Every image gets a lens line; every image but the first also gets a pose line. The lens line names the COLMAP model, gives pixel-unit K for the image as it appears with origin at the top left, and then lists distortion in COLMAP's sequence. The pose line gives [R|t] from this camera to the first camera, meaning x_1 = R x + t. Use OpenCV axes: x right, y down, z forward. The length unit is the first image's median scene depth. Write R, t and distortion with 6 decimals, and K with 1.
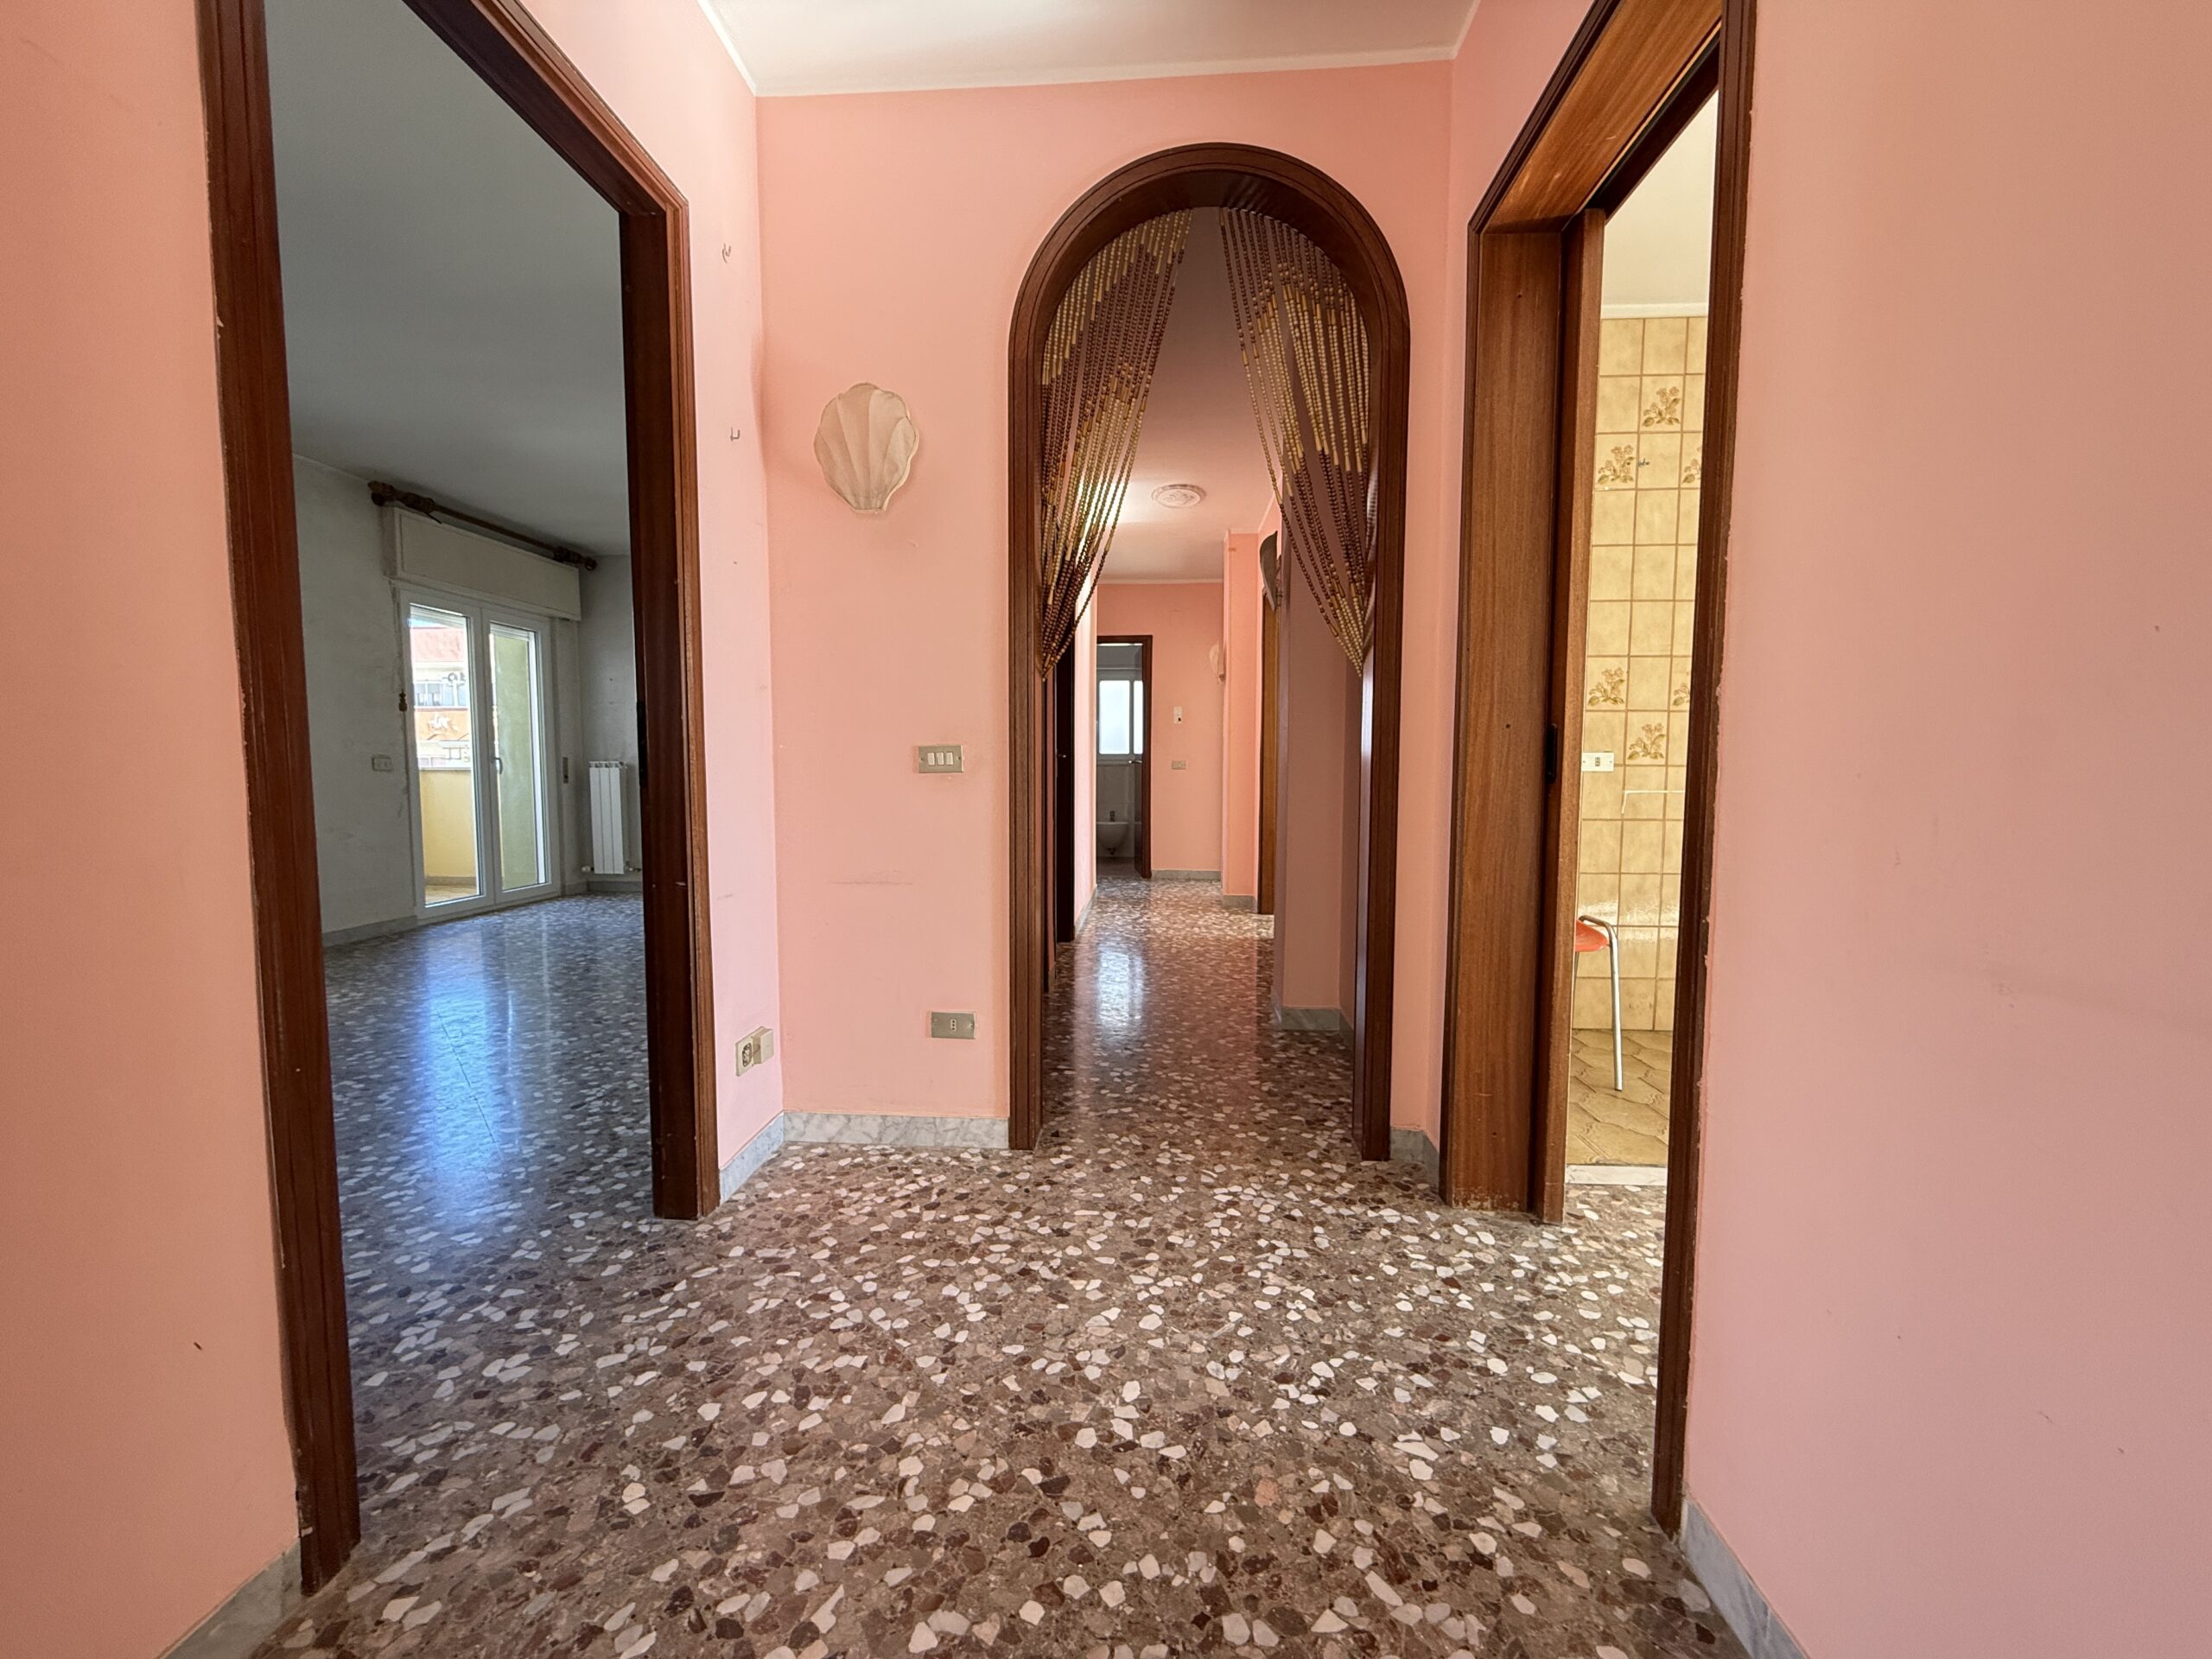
lens RADIAL K [[879.6, 0, 1100.0], [0, 879.6, 827.6], [0, 0, 1]] dist [-0.000334, 0.000412]
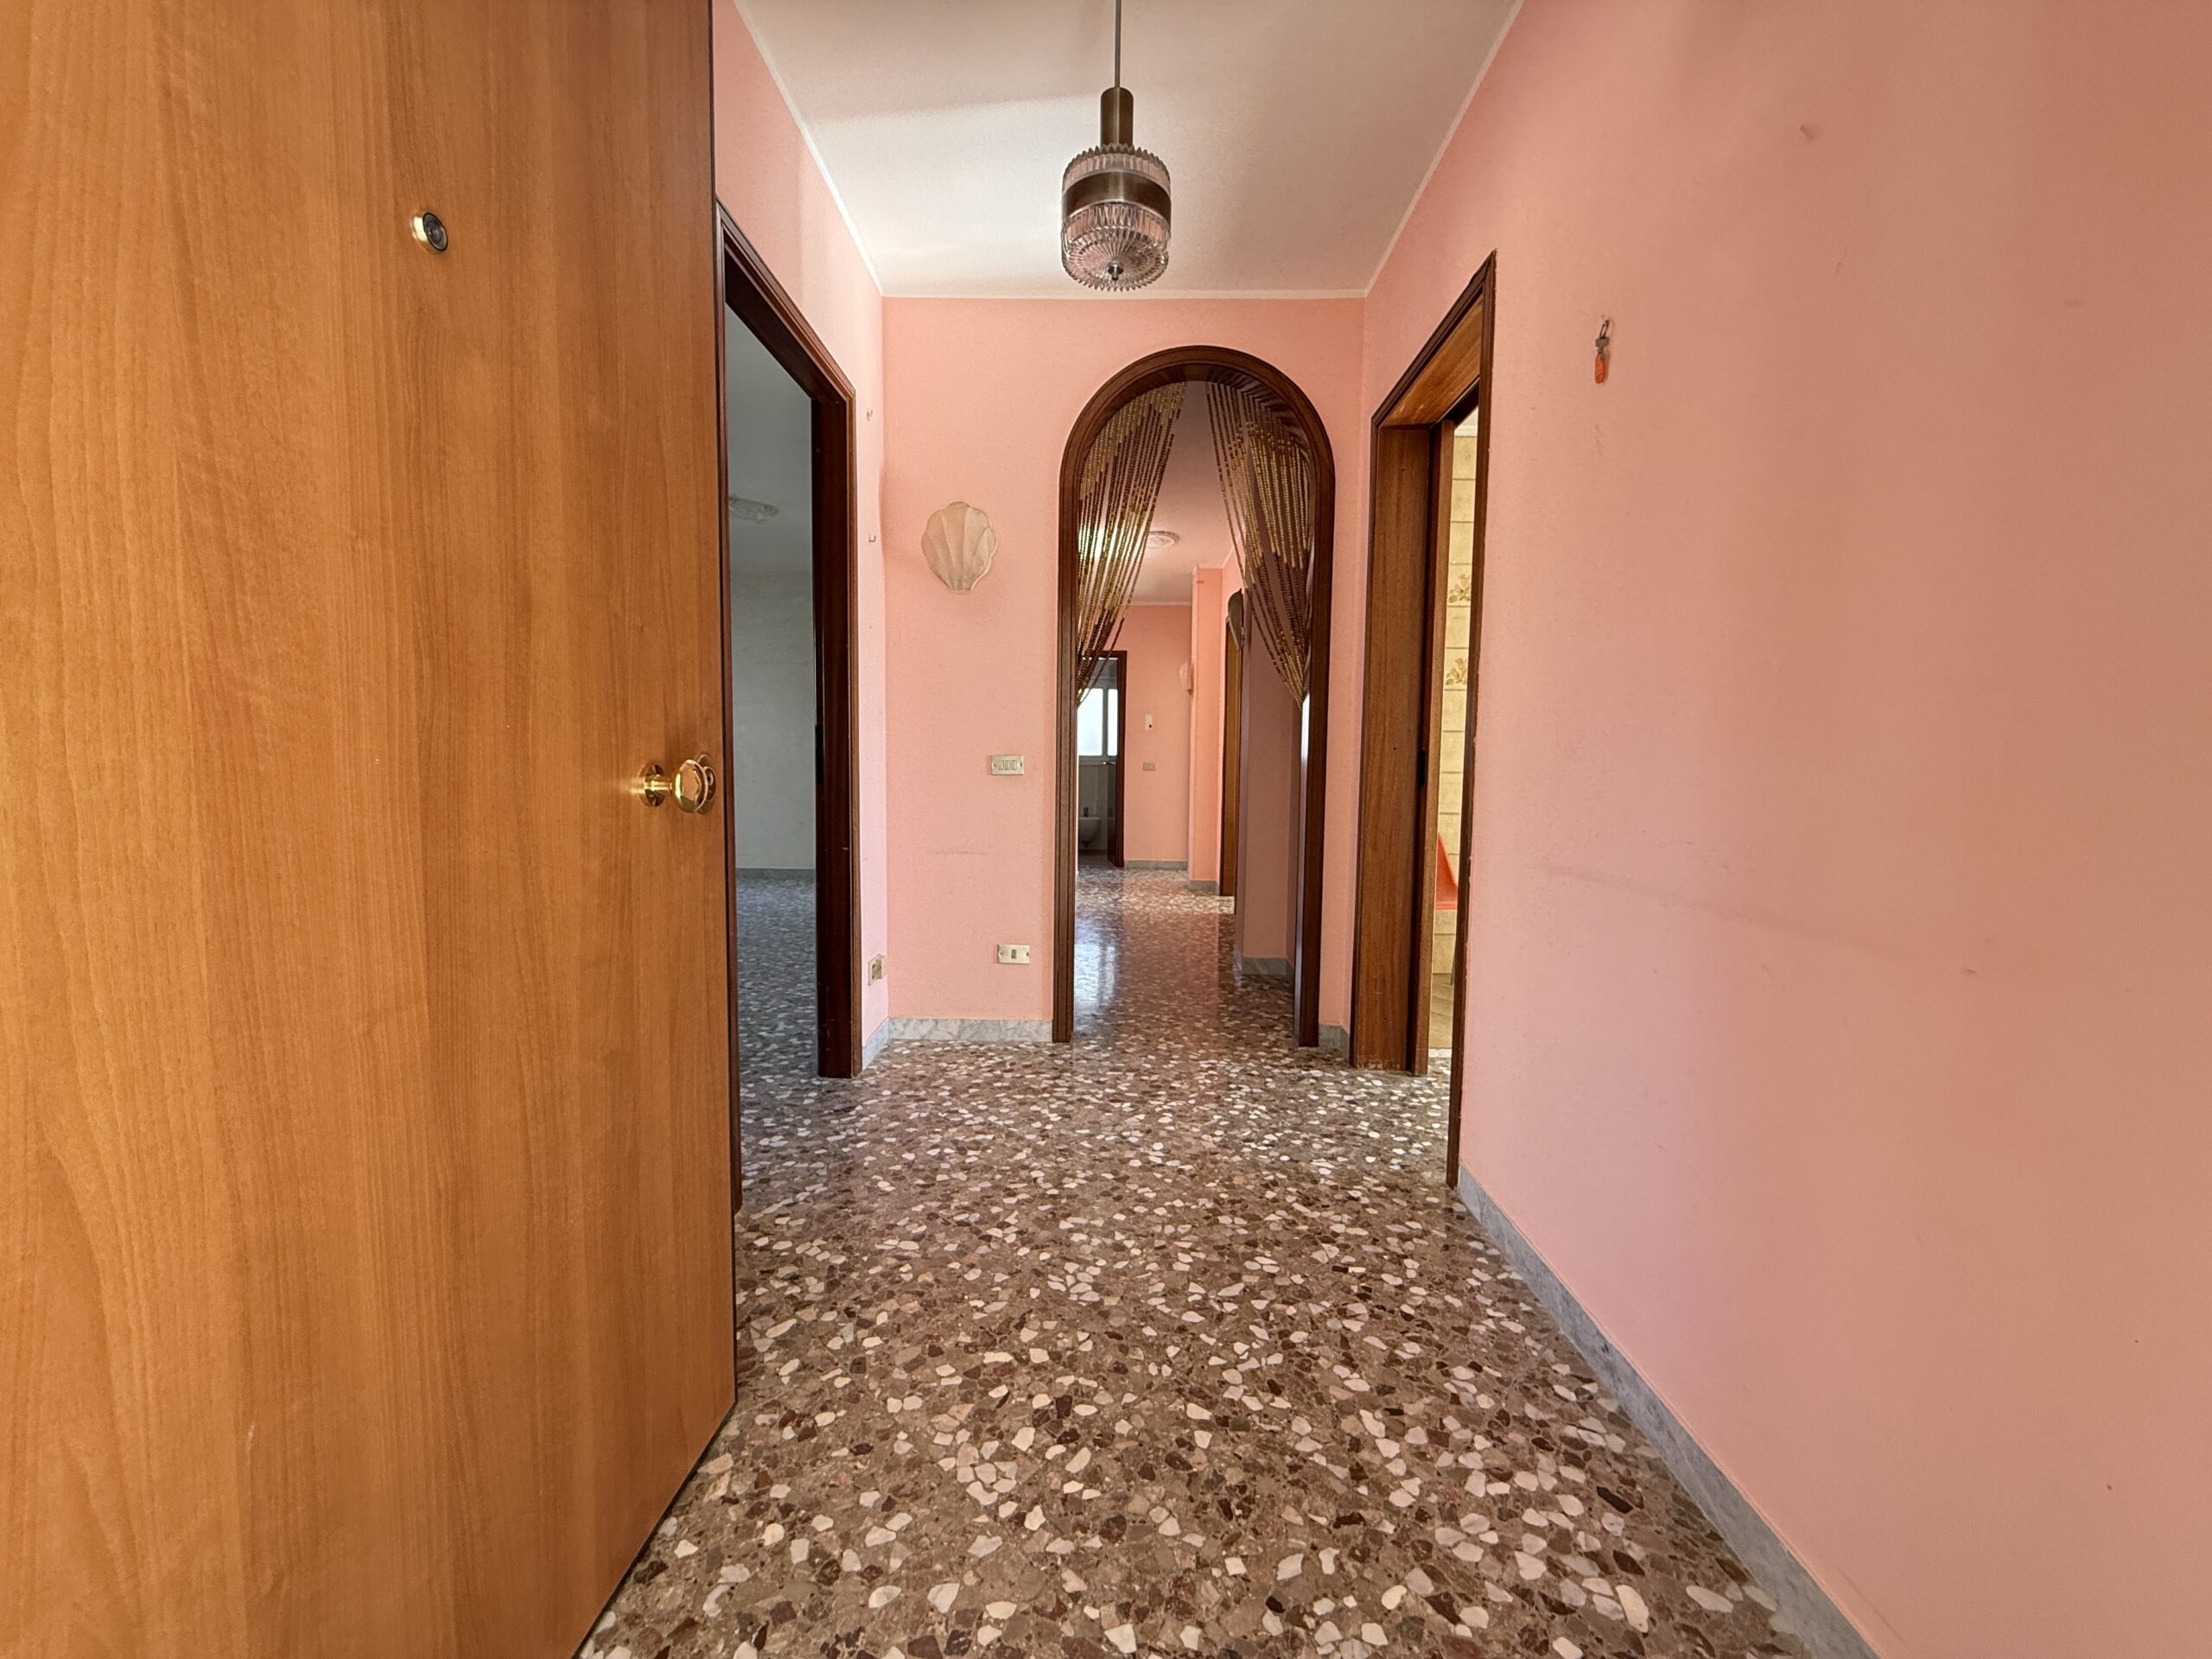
lens RADIAL K [[879.6, 0, 1100.0], [0, 879.6, 827.6], [0, 0, 1]] dist [-0.000334, 0.000412]
pose [[0.998712, 0.007185, 0.050219, -0.122486], [-0.007266, 0.999973, 0.001424, 0.023038], [-0.050207, -0.001787, 0.998737, -0.501511]]
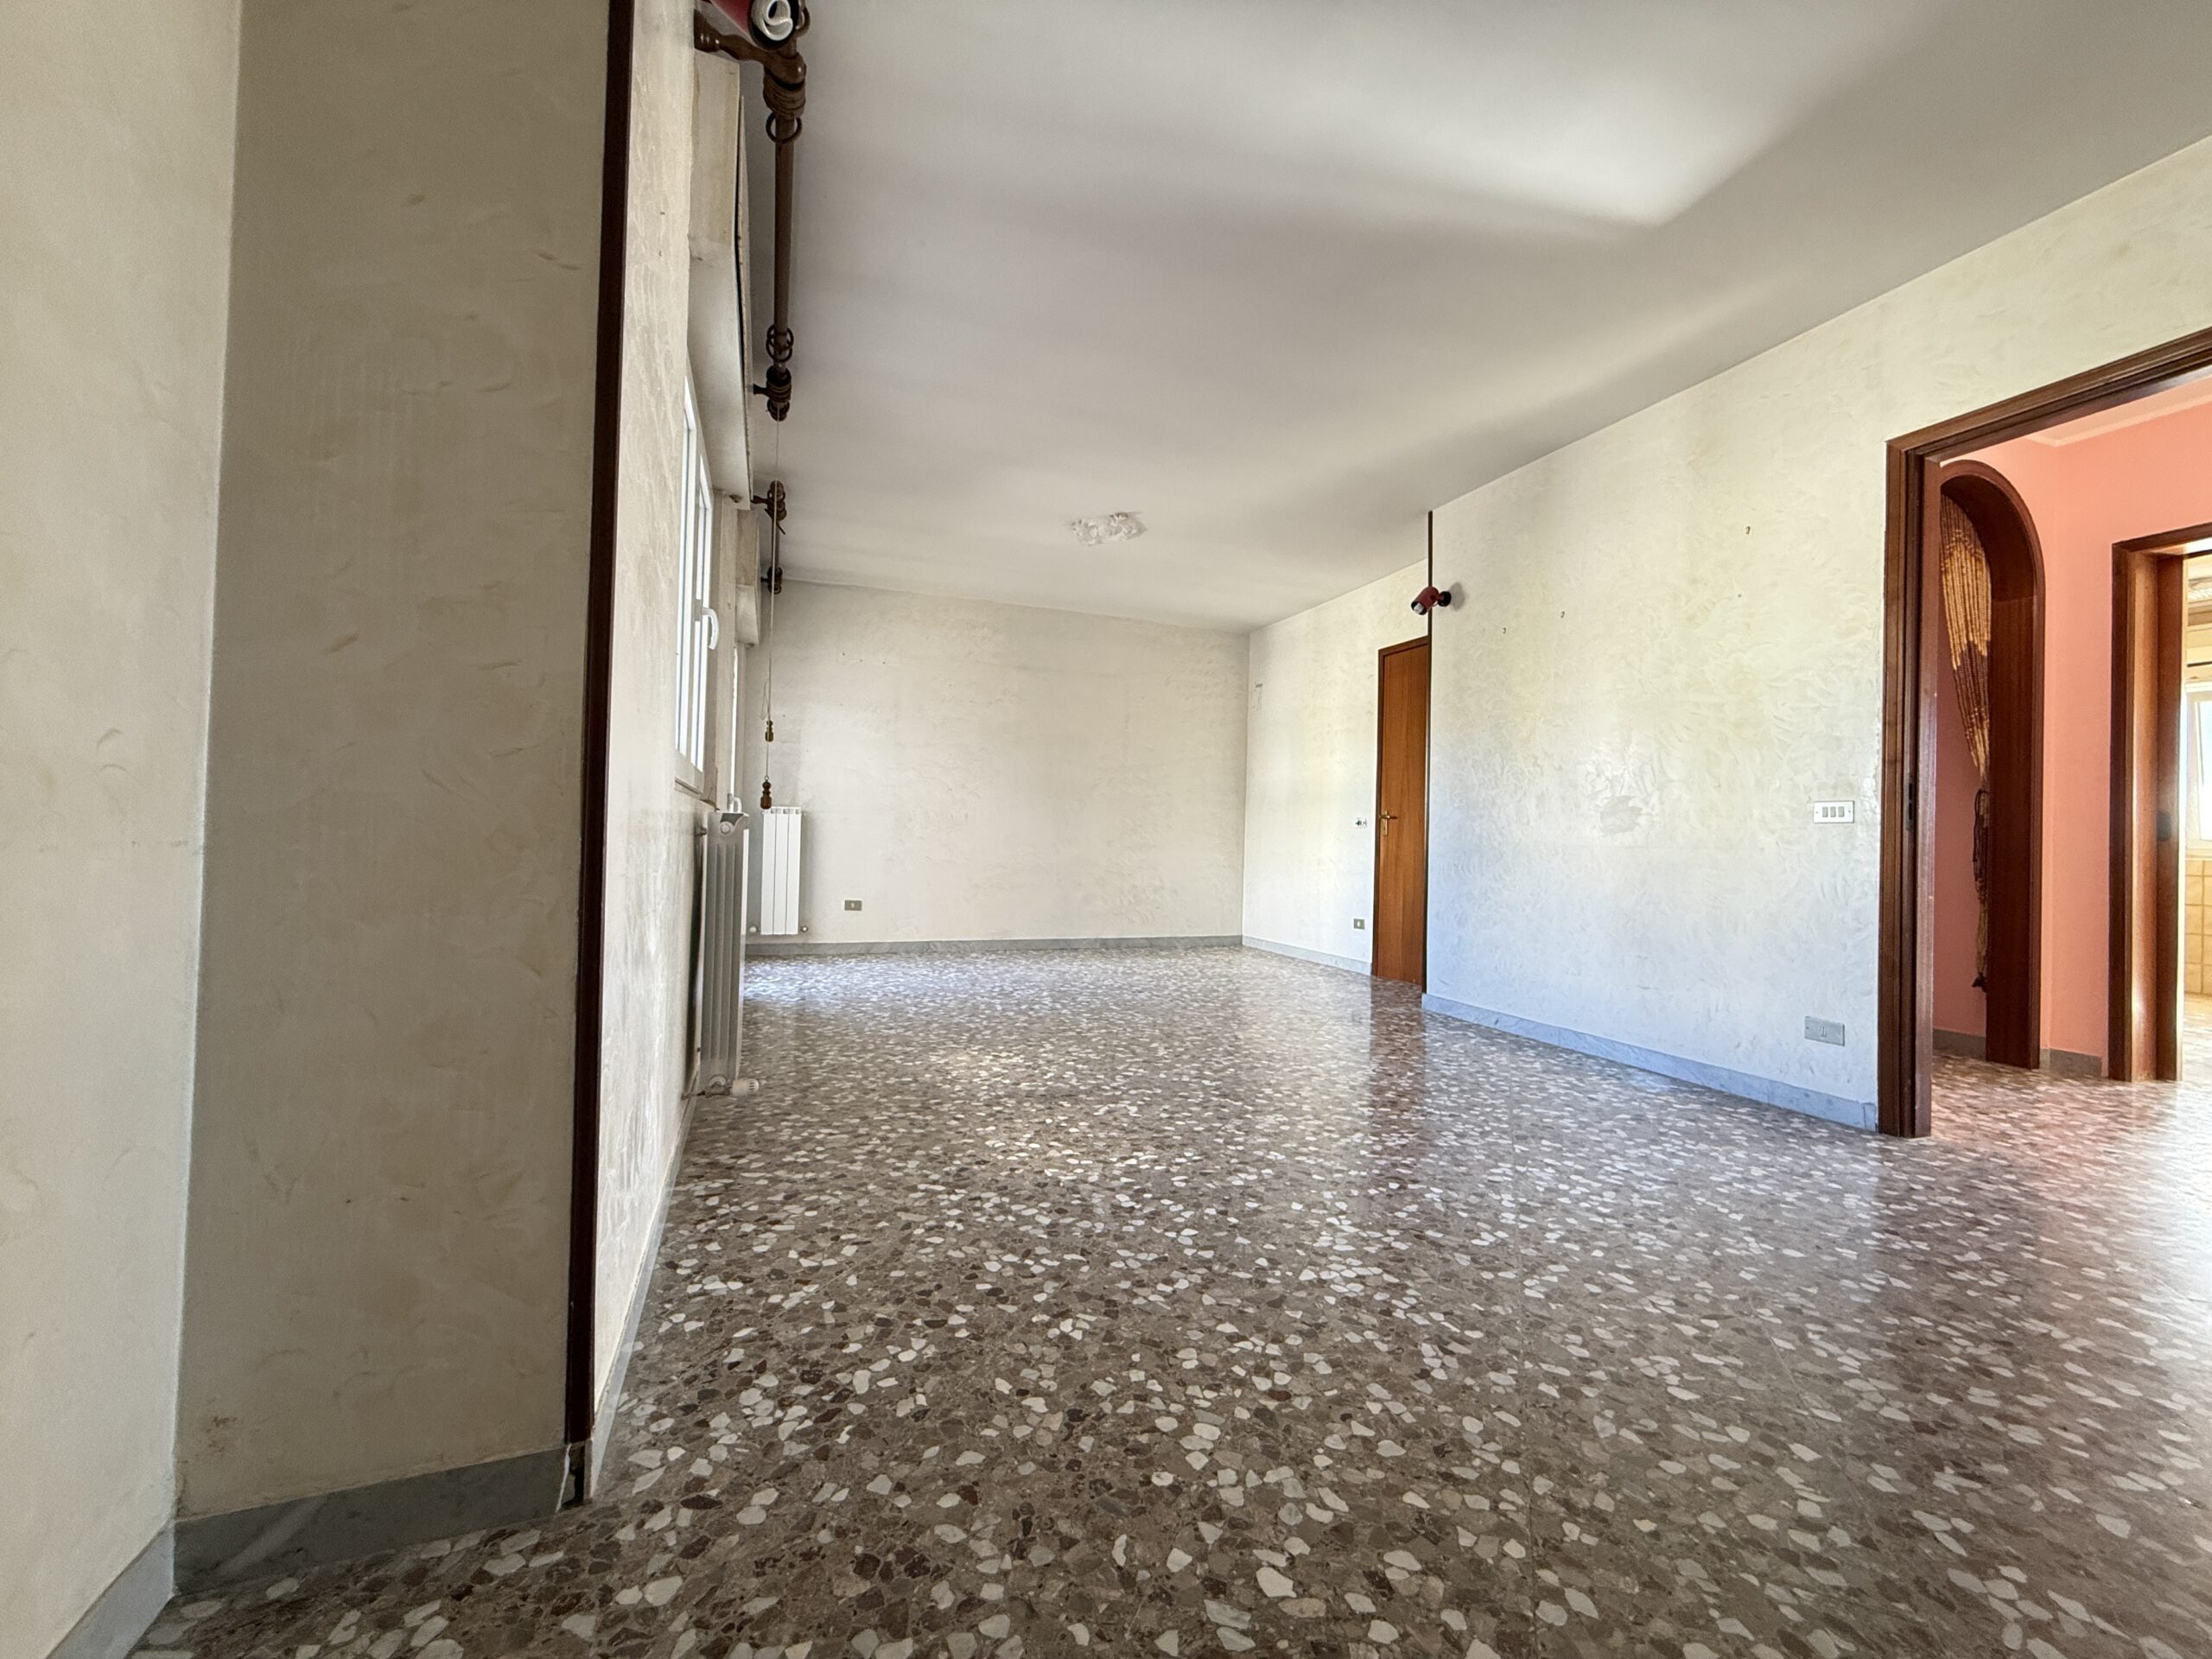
lens RADIAL K [[877.6, 0, 1102.0], [0, 877.6, 833.1], [0, 0, 1]] dist [0.000185, 0.001004]
pose [[0.909039, 0.025631, 0.415922, -2.346487], [0.004076, 0.997512, -0.070380, 0.052997], [-0.416691, 0.065674, 0.906673, 0.243935]]
